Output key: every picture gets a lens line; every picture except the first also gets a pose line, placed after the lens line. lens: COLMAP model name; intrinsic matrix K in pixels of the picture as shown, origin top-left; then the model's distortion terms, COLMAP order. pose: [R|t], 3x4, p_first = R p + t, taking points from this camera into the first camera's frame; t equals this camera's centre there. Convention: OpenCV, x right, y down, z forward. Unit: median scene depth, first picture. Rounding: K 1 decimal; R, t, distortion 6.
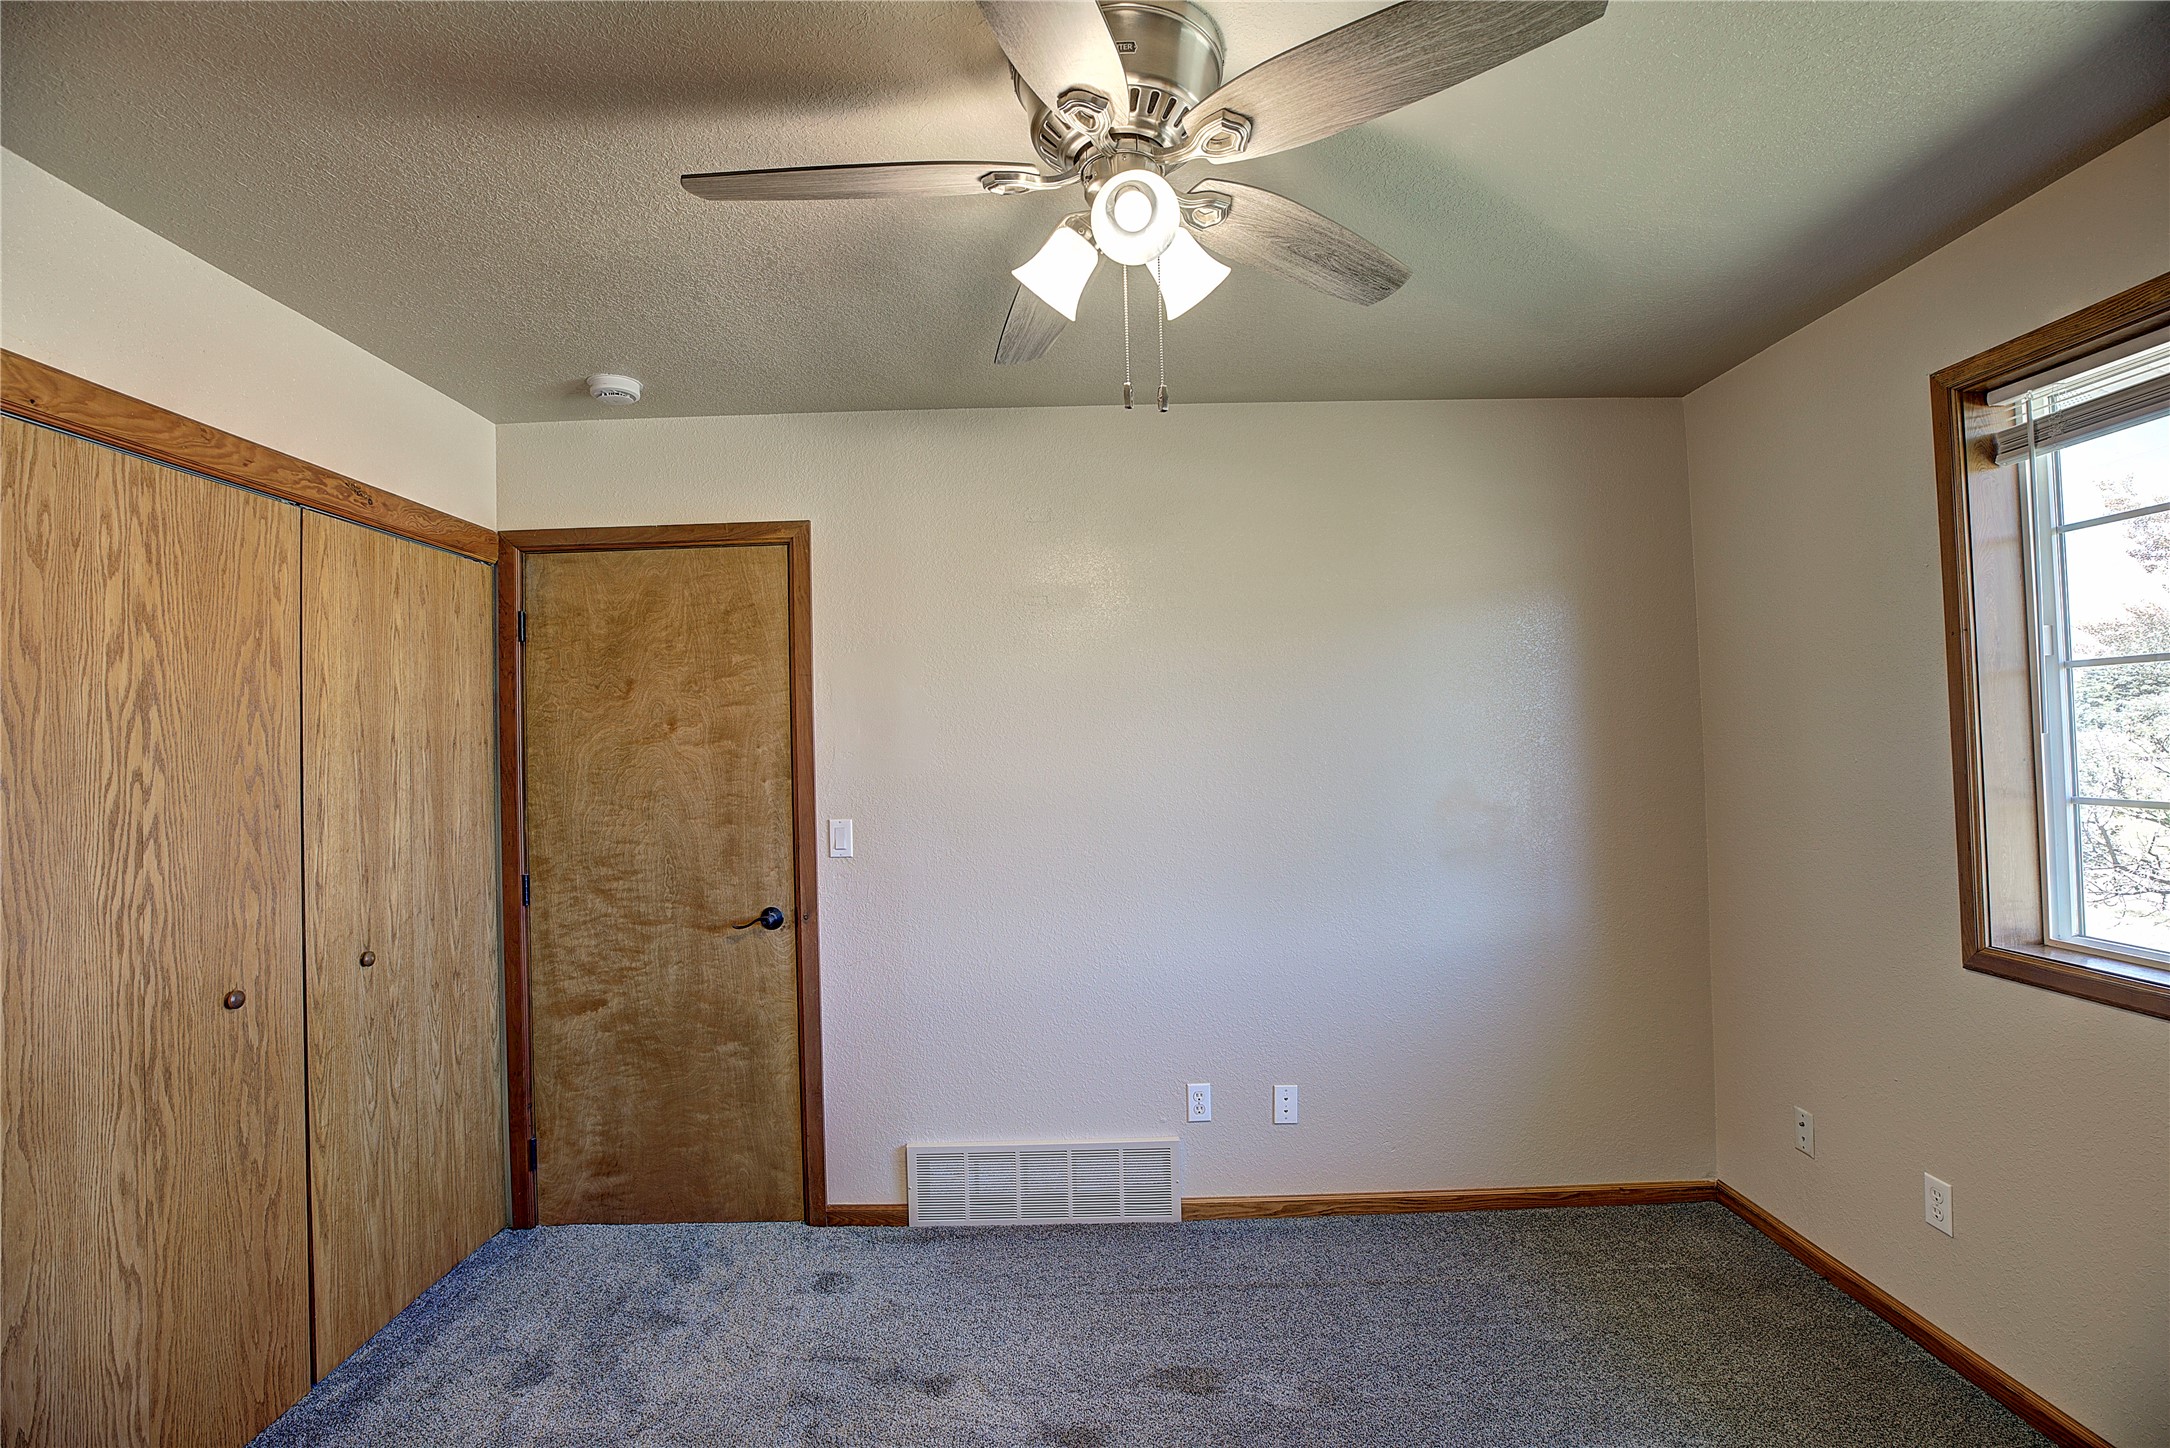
lens RADIAL K [[985.9, 0, 1075.2], [0, 985.9, 718.8], [0, 0, 1]] dist [-0.043583, 0.012465]
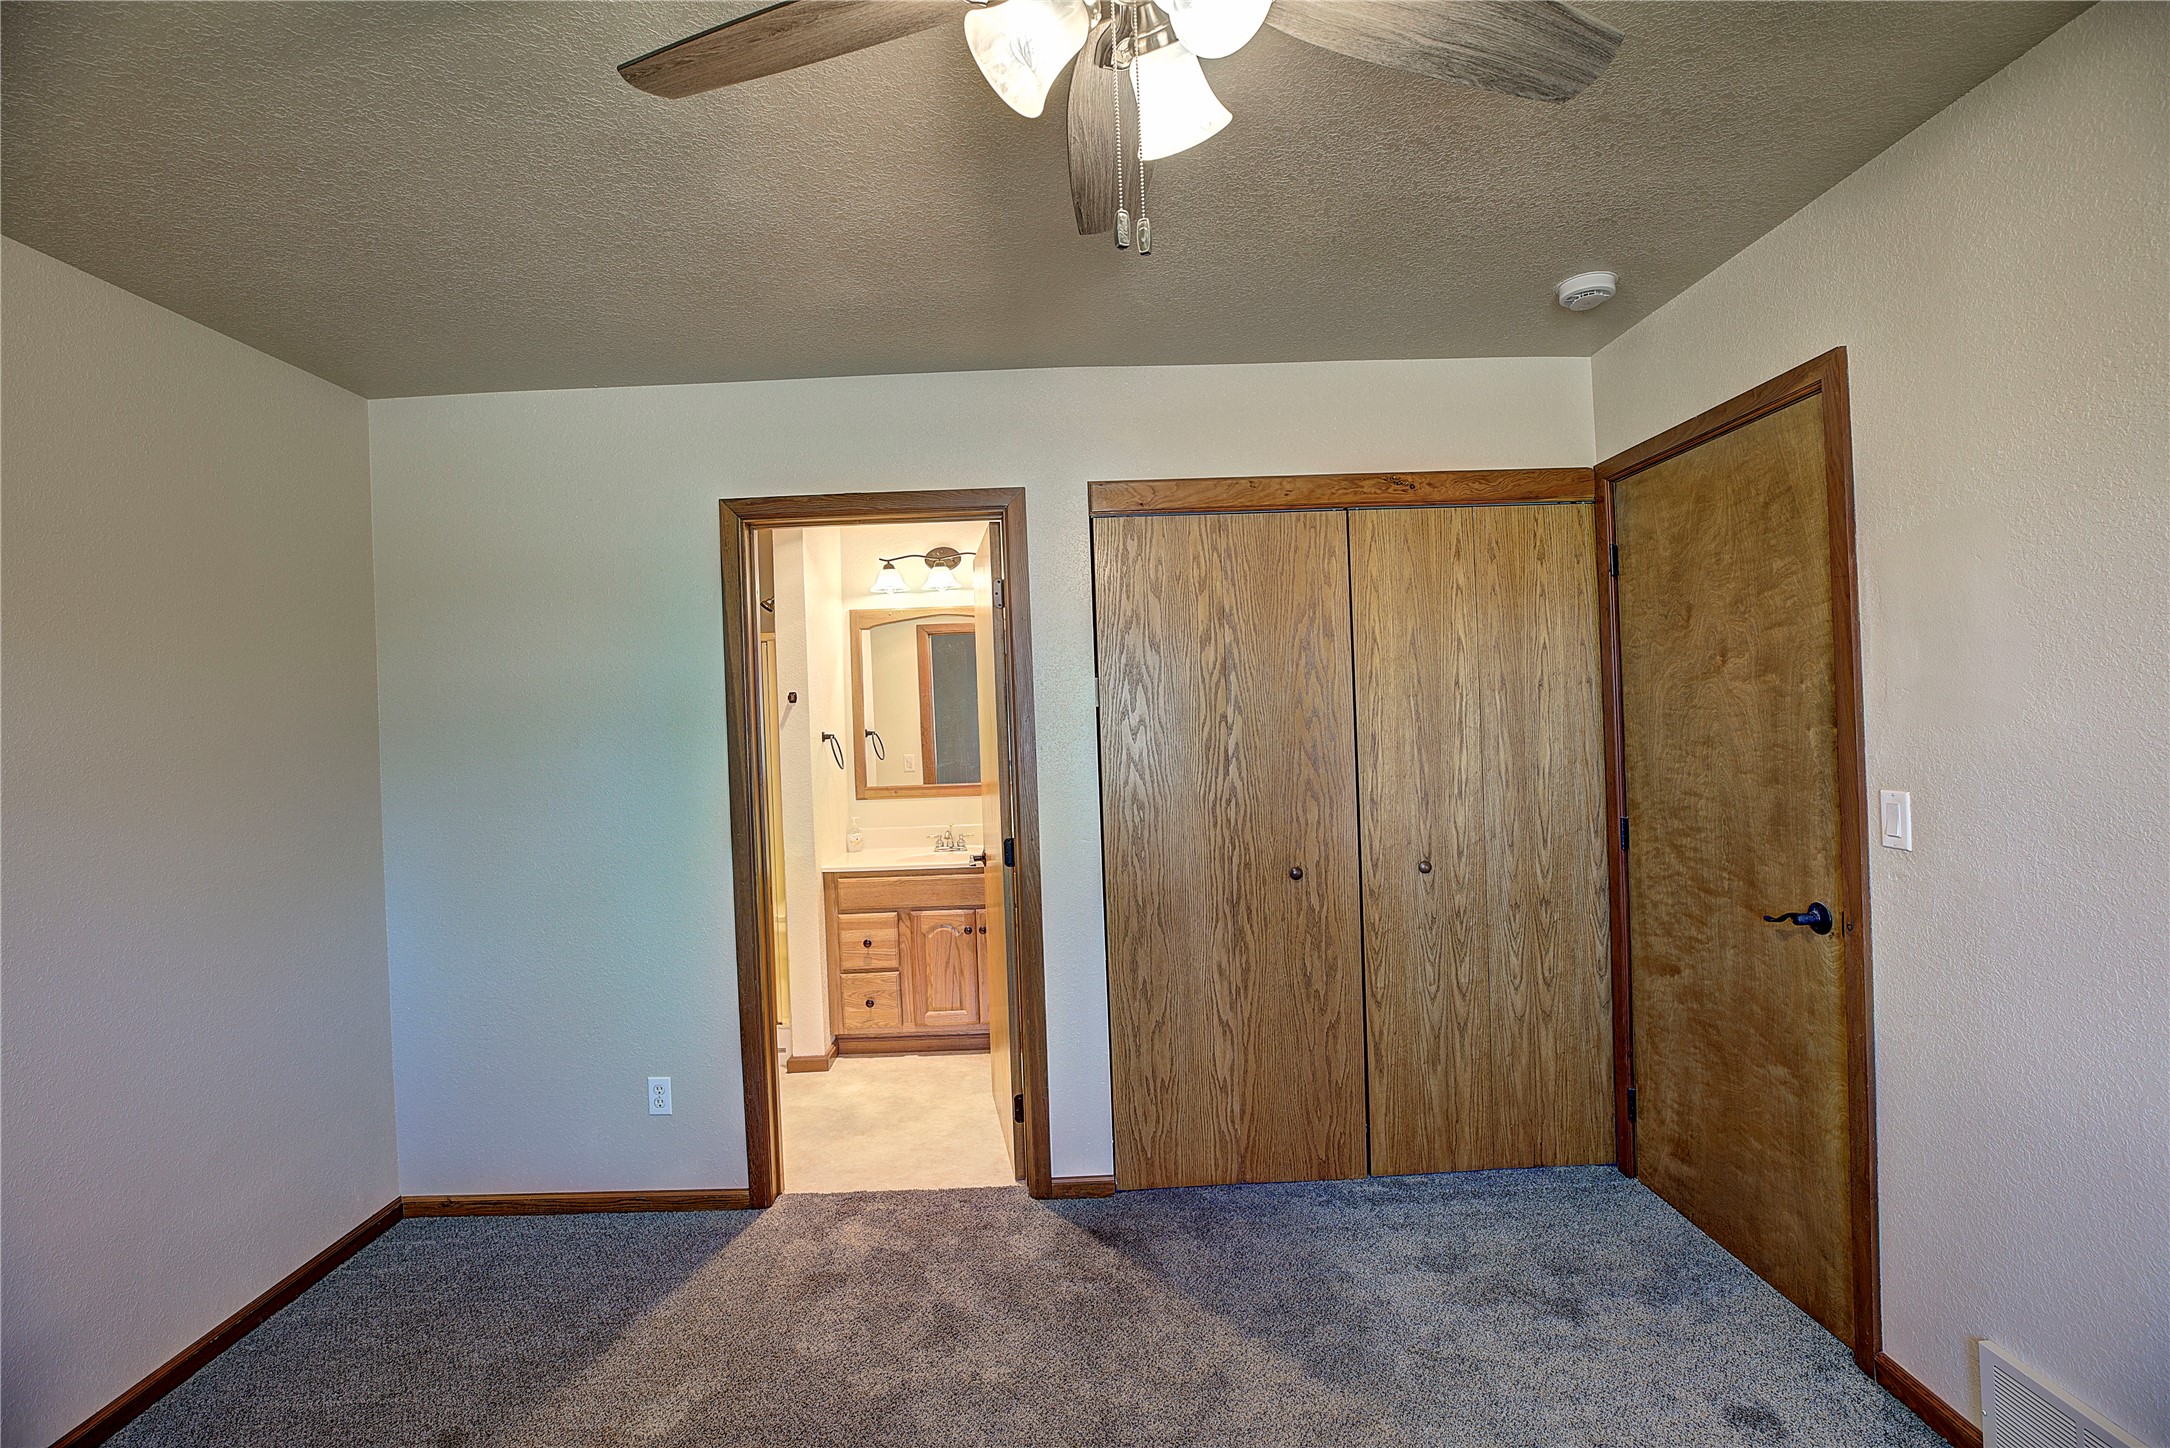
lens RADIAL K [[985.9, 0, 1078.9], [0, 985.9, 719.9], [0, 0, 1]] dist [-0.043583, 0.012465]
pose [[0.012400, 0.025140, -0.999607, 0.452467], [0.063603, 0.997640, 0.025879, 0.004894], [0.997898, -0.063898, 0.010771, 0.527111]]
